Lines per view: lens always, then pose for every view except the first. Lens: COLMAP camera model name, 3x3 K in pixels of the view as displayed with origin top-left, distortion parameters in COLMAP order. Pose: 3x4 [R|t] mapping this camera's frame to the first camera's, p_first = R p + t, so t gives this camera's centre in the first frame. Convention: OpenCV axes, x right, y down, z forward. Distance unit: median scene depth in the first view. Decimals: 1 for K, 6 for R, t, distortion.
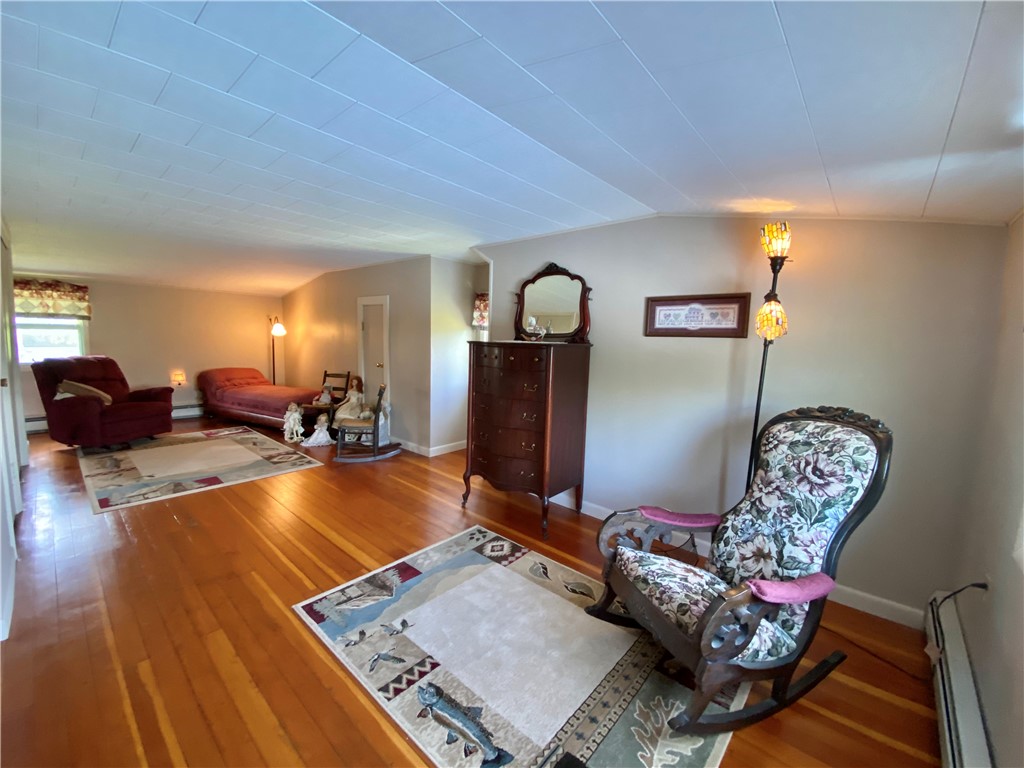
lens RADIAL K [[413.6, 0, 509.7], [0, 413.6, 384.2], [0, 0, 1]] dist [0.028835, -0.025428]
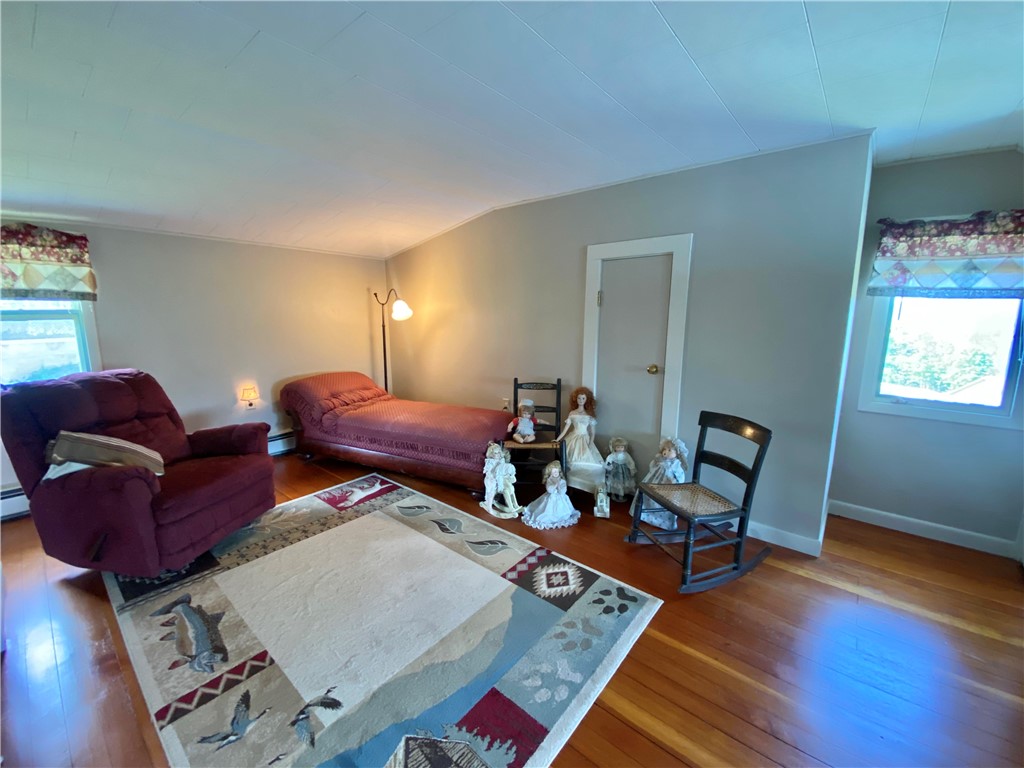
lens RADIAL K [[413.6, 0, 509.7], [0, 413.6, 384.2], [0, 0, 1]] dist [0.028835, -0.025428]
pose [[0.999269, -0.033007, 0.019271, -0.700384], [0.031819, 0.997749, 0.059027, -0.087916], [-0.021176, -0.058371, 0.998070, 0.637702]]
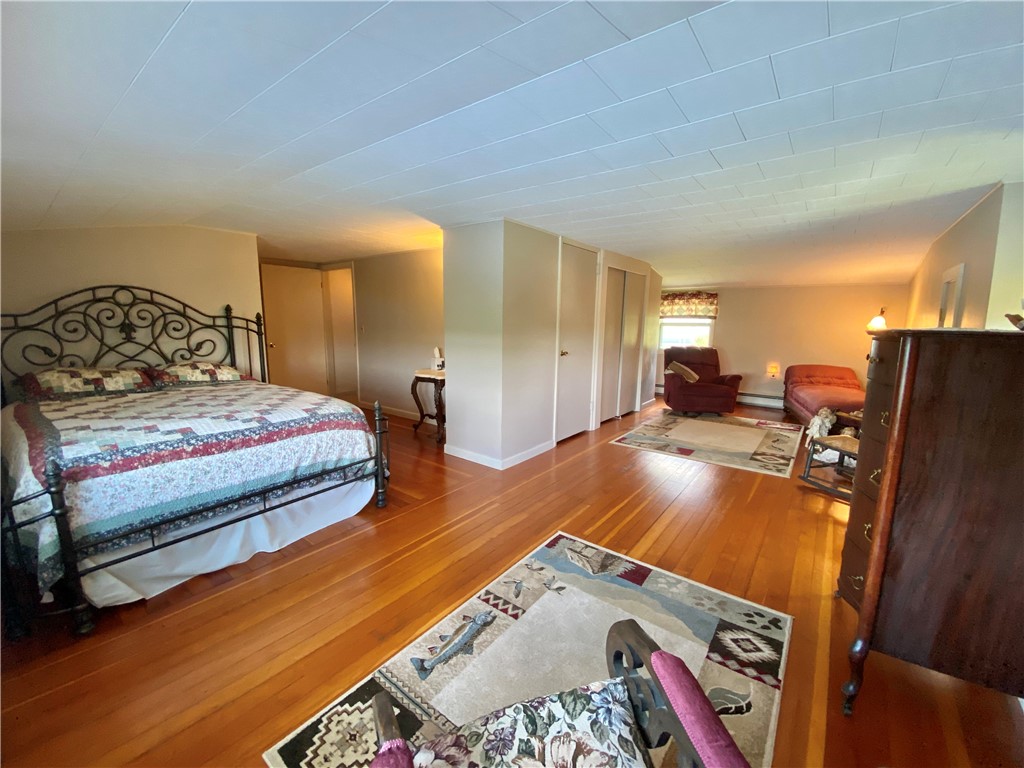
lens RADIAL K [[413.6, 0, 509.7], [0, 413.6, 384.2], [0, 0, 1]] dist [0.028835, -0.025428]
pose [[0.070249, 0.120778, -0.990191, 0.389379], [-0.121337, 0.986307, 0.111695, -0.027752], [0.990122, 0.112301, 0.083942, 0.378080]]
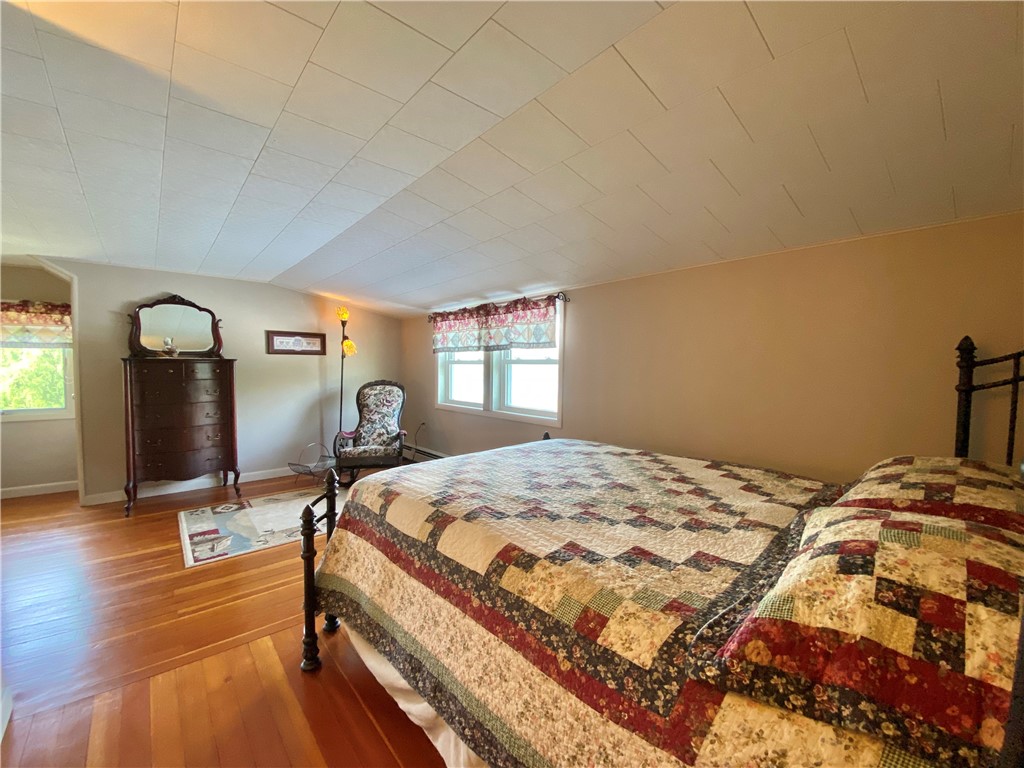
lens RADIAL K [[413.6, 0, 509.7], [0, 413.6, 384.2], [0, 0, 1]] dist [0.028835, -0.025428]
pose [[0.130024, -0.069628, 0.989063, -0.887476], [0.110233, 0.992362, 0.055369, 0.011505], [-0.985364, 0.101828, 0.136706, -0.107095]]
